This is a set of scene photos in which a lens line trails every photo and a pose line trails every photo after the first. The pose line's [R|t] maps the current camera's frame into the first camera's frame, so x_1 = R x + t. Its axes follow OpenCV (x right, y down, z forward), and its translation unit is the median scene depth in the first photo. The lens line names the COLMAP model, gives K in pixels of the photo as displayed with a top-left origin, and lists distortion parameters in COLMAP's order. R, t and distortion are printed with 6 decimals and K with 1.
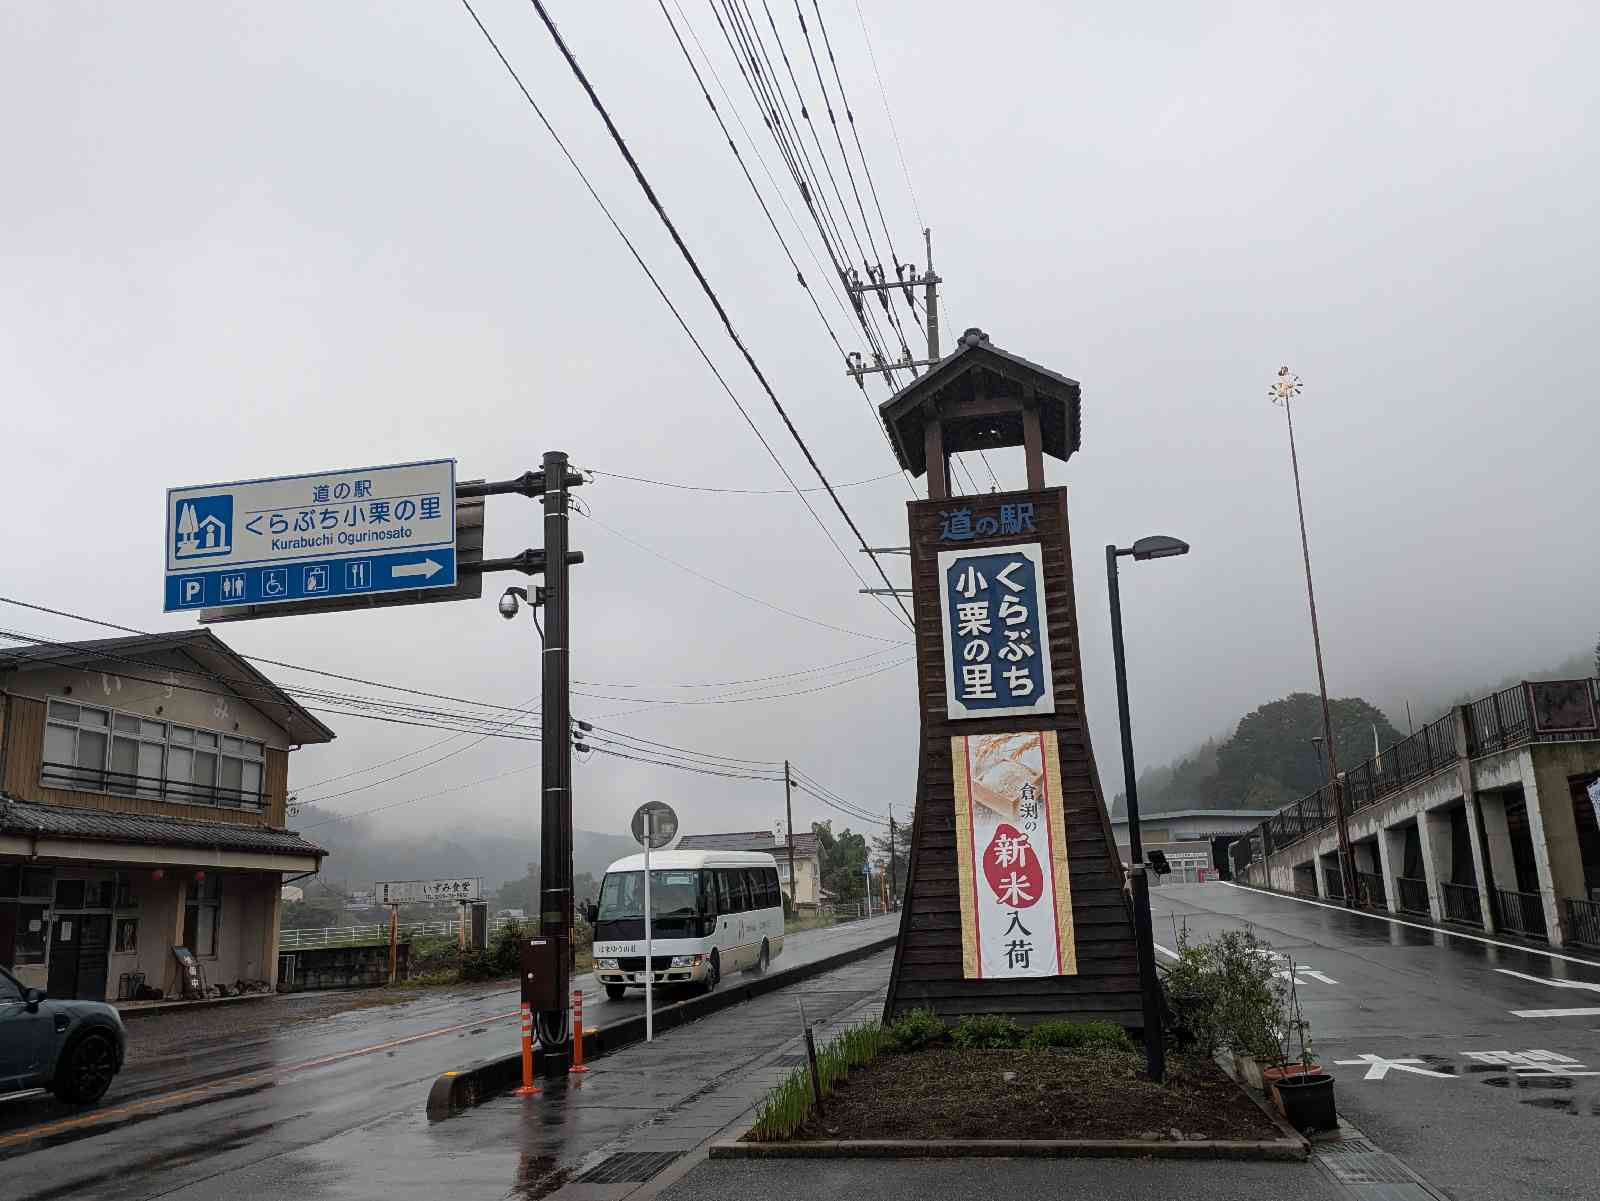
lens RADIAL K [[1310.4, 0, 816.2], [0, 1310.4, 609.3], [0, 0, 1]] dist [0.060546, -0.102044]
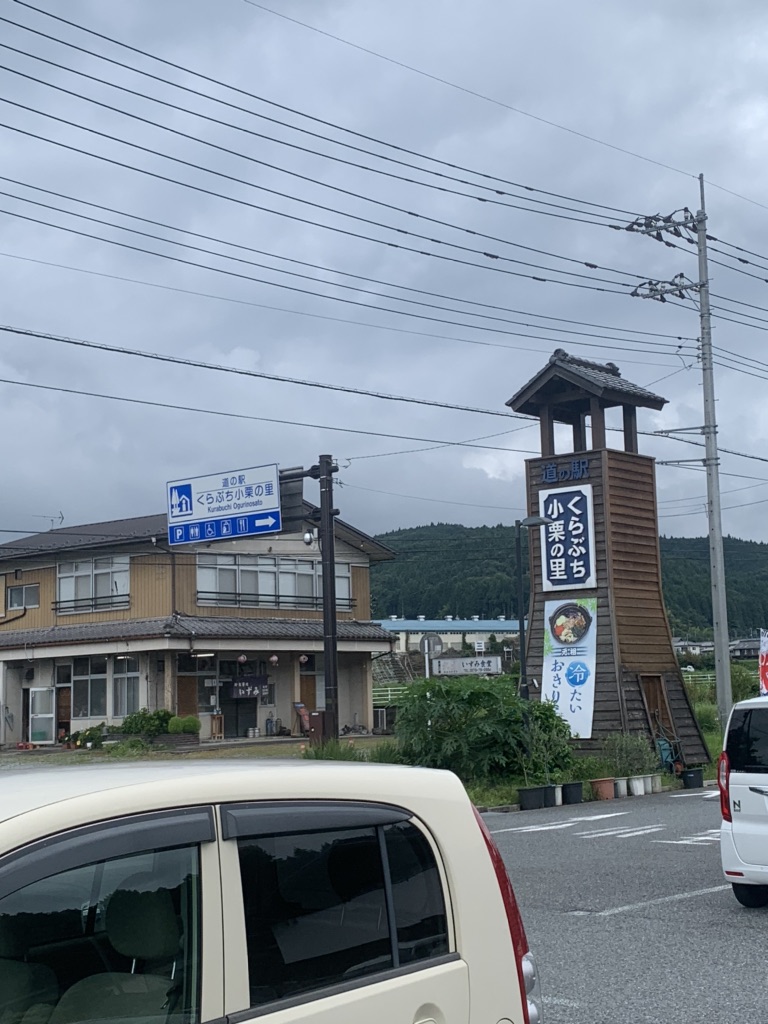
lens RADIAL K [[1386.8, 0, 384.0], [0, 1386.8, 512.0], [0, 0, 1]] dist [0.003411, 0.001312]
pose [[0.876150, -0.044204, -0.480008, 0.789379], [0.100086, 0.990768, 0.091444, -0.203952], [0.471534, -0.128161, 0.872485, -0.659678]]
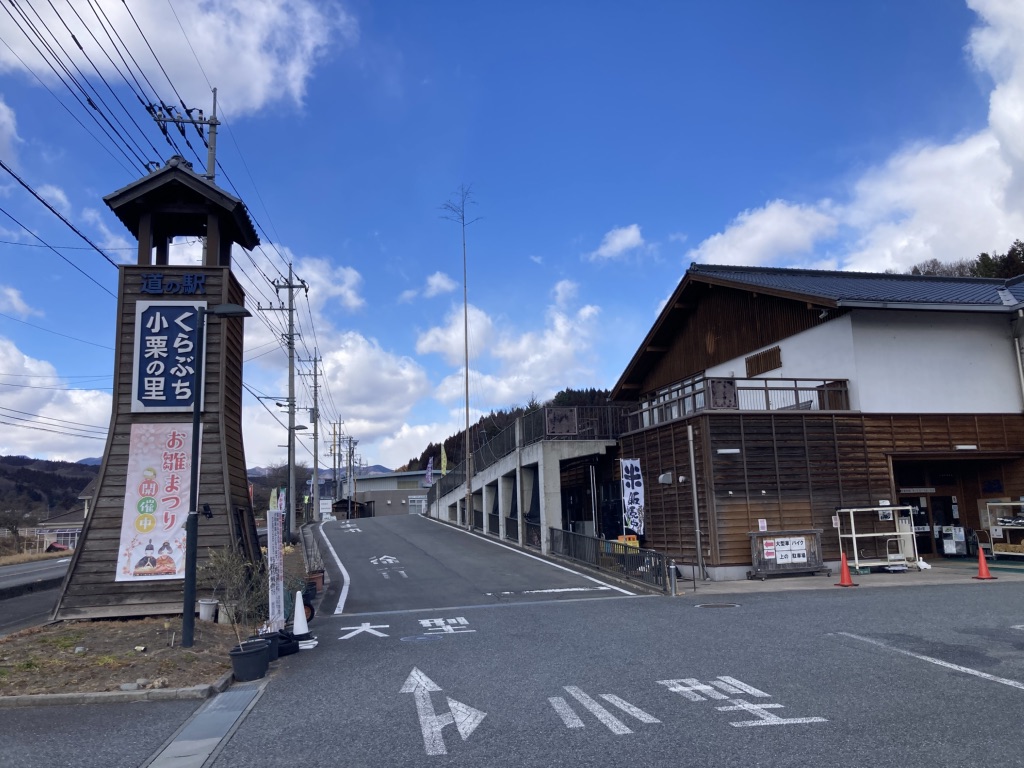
lens RADIAL K [[803.0, 0, 512.8], [0, 803.0, 381.3], [0, 0, 1]] dist [-0.000120, -0.001956]
pose [[0.942183, 0.066881, 0.328358, 0.208475], [-0.082493, 0.996017, 0.033831, -0.018715], [-0.324788, -0.058963, 0.943947, -0.011303]]
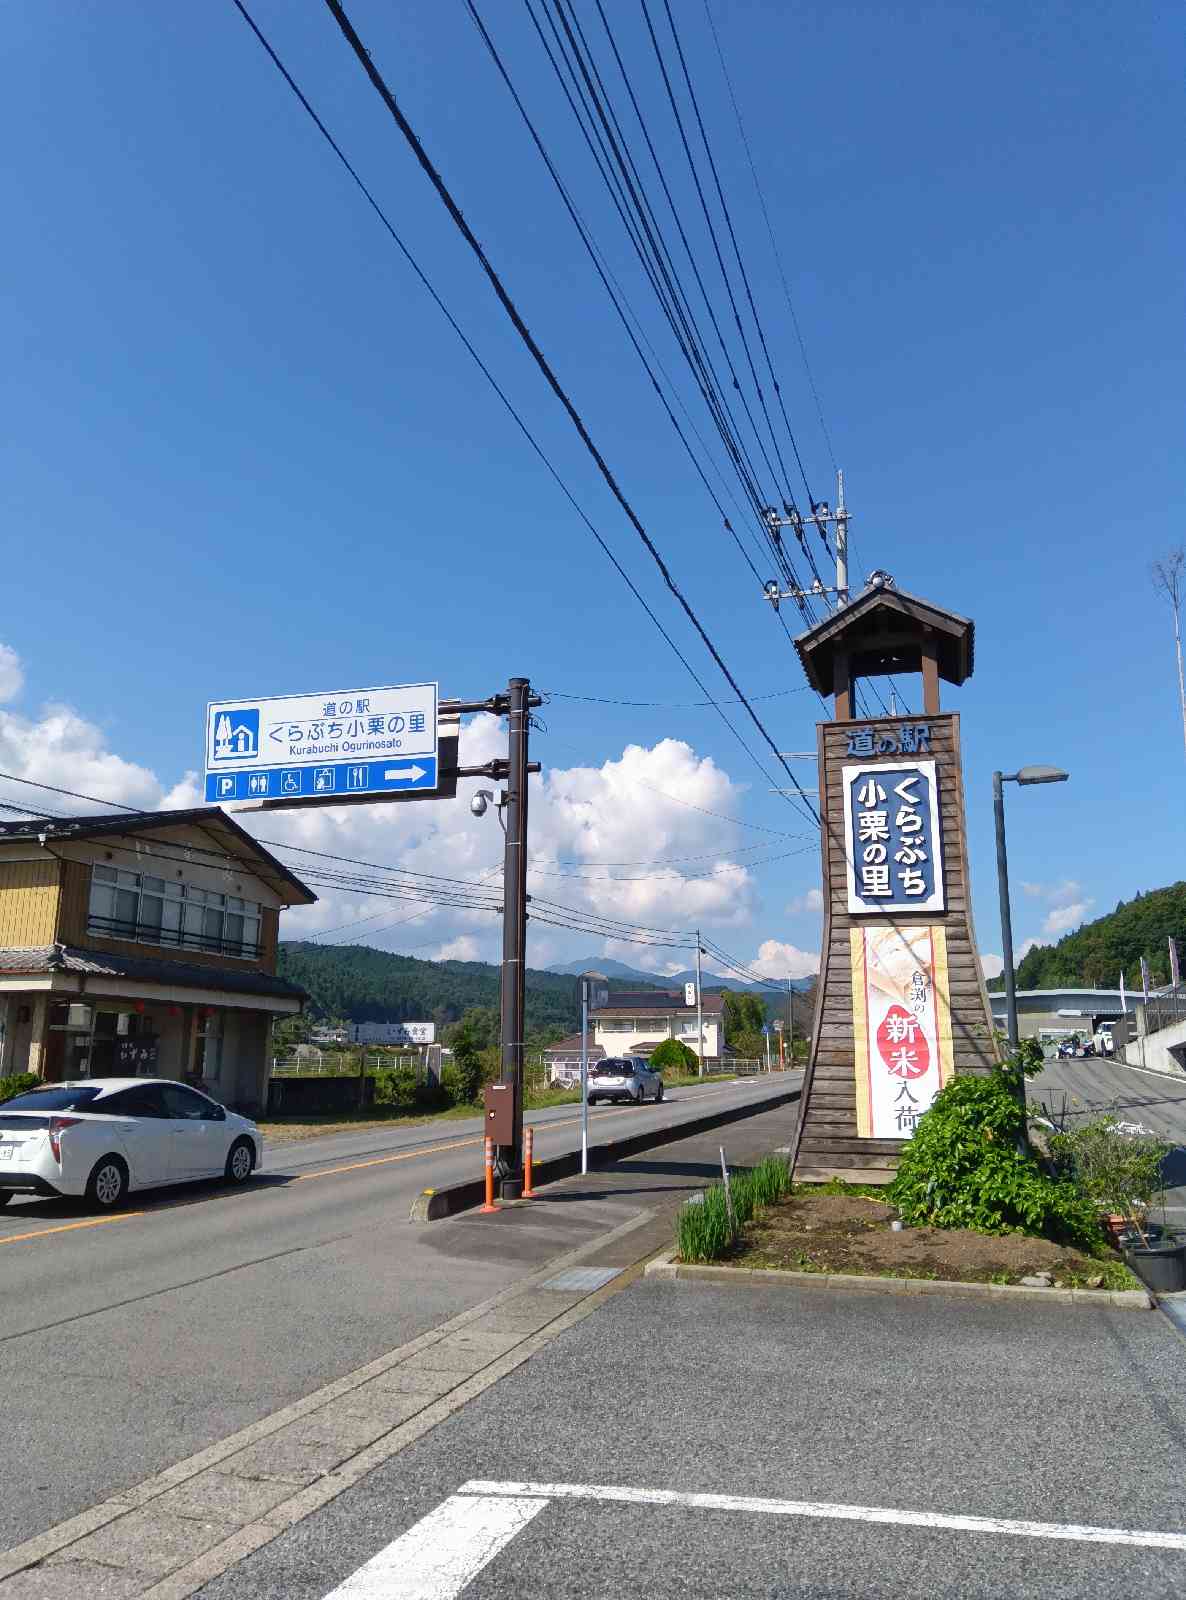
lens RADIAL K [[1175.7, 0, 593.0], [0, 1175.7, 800.0], [0, 0, 1]] dist [0.051275, -0.000020]
pose [[0.993462, 0.023962, -0.111620, -0.009248], [-0.023063, 0.999690, 0.009341, -0.019420], [0.111810, -0.006706, 0.993707, -0.056228]]
